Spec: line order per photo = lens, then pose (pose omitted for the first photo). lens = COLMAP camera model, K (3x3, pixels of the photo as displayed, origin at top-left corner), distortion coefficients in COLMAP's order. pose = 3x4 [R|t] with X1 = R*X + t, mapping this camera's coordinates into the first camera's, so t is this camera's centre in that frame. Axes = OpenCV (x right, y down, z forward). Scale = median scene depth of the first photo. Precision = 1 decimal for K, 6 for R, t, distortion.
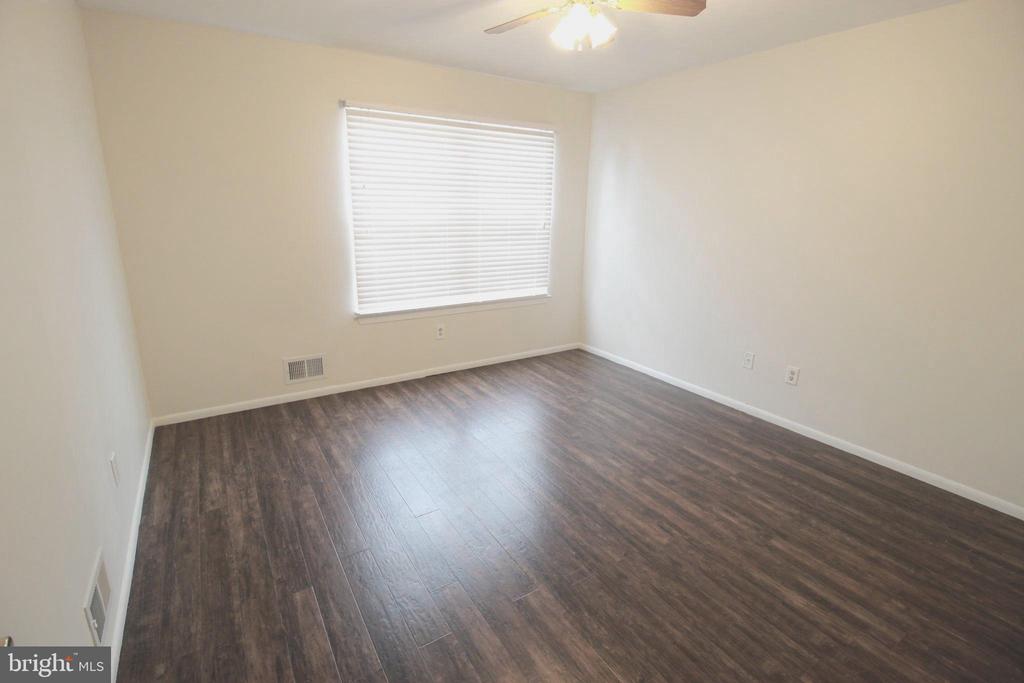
lens RADIAL K [[460.4, 0, 512.0], [0, 460.4, 341.5], [0, 0, 1]] dist [-0.001948, -0.000277]
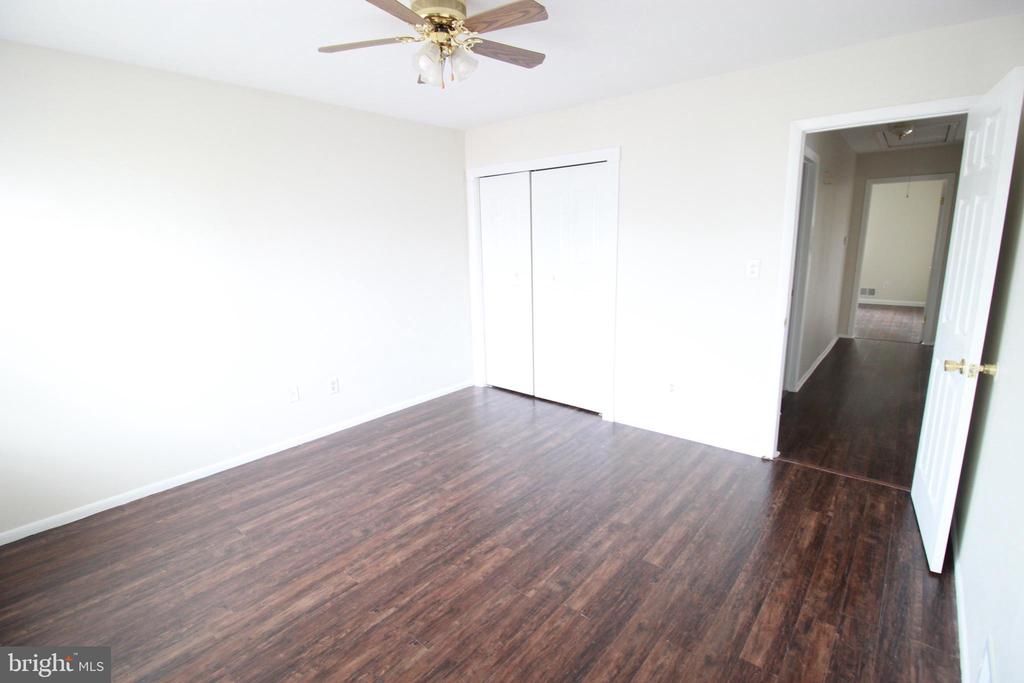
lens RADIAL K [[493.4, 0, 512.0], [0, 493.4, 341.5], [0, 0, 1]] dist [-0.015450, -0.000361]
pose [[-0.290264, -0.207826, 0.934106, -0.754661], [0.291821, 0.910414, 0.293235, -0.299477], [-0.911366, 0.357707, -0.203613, 0.980425]]
